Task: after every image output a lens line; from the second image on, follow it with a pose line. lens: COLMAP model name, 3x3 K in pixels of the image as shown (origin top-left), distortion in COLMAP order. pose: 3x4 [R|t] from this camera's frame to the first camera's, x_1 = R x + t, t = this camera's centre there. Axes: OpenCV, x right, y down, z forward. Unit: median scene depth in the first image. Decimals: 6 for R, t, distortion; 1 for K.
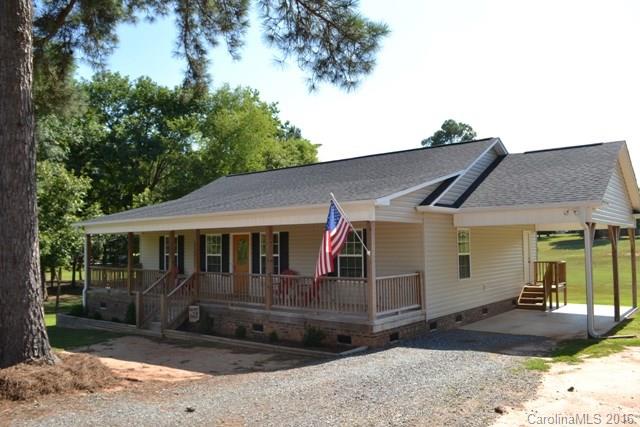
lens RADIAL K [[508.8, 0, 320.0], [0, 508.8, 213.5], [0, 0, 1]] dist [-0.000549, 0.000196]
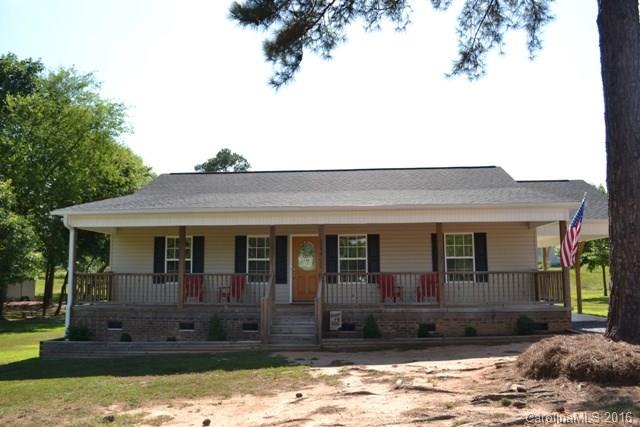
lens RADIAL K [[501.9, 0, 320.0], [0, 501.9, 213.5], [0, 0, 1]] dist [-0.052793, -0.000383]
pose [[0.818460, 0.074687, 0.569688, -0.552411], [-0.037869, 0.996372, -0.076219, 0.057860], [-0.573314, 0.040809, 0.818319, 0.216668]]
